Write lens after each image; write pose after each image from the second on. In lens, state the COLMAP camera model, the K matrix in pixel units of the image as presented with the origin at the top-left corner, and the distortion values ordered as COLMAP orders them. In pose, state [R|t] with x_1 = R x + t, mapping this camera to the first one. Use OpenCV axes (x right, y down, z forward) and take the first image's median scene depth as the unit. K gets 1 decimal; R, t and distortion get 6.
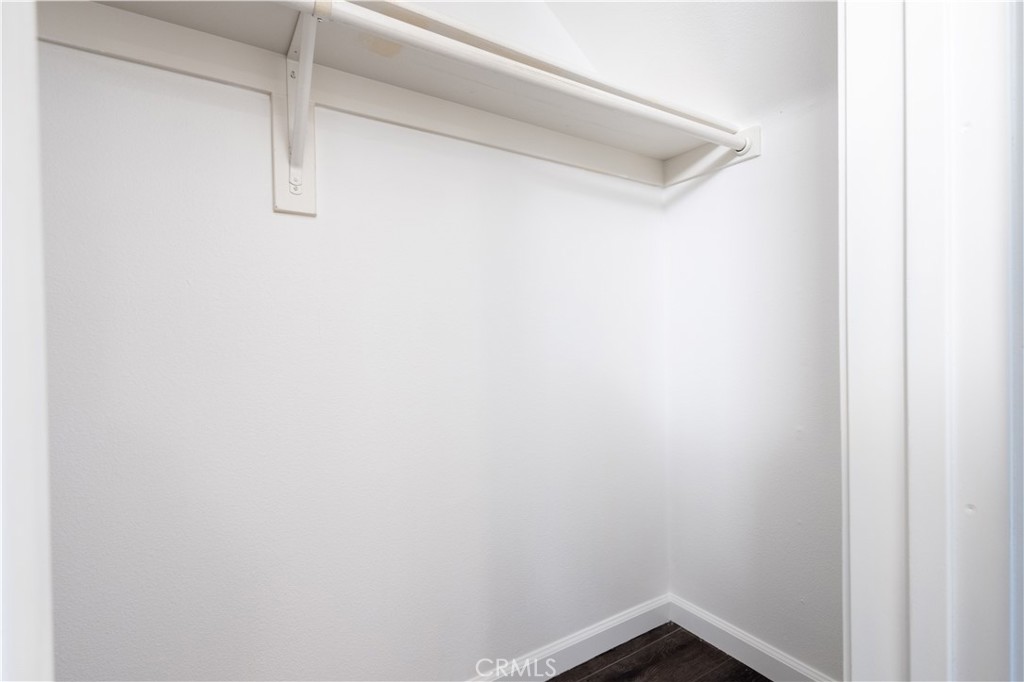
lens RADIAL K [[473.8, 0, 516.4], [0, 473.8, 343.3], [0, 0, 1]] dist [0.013503, -0.001973]
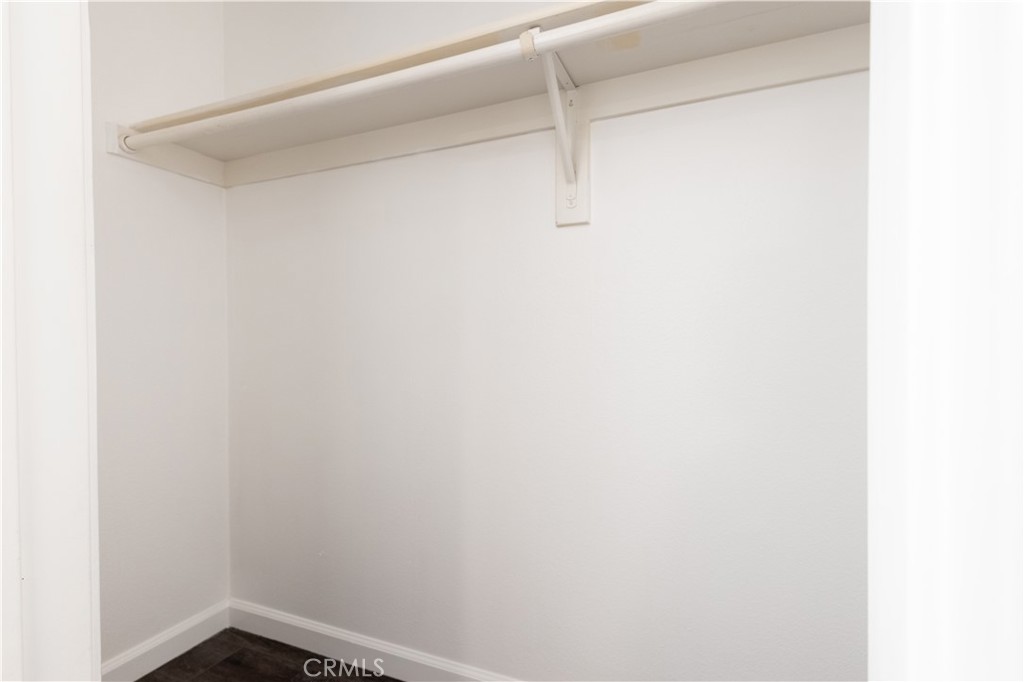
lens RADIAL K [[473.8, 0, 516.4], [0, 473.8, 343.3], [0, 0, 1]] dist [0.013503, -0.001973]
pose [[0.573537, 0.020464, -0.818924, 0.394491], [-0.013789, 0.999787, 0.015326, -0.007022], [0.819063, 0.002503, 0.573697, 0.246675]]
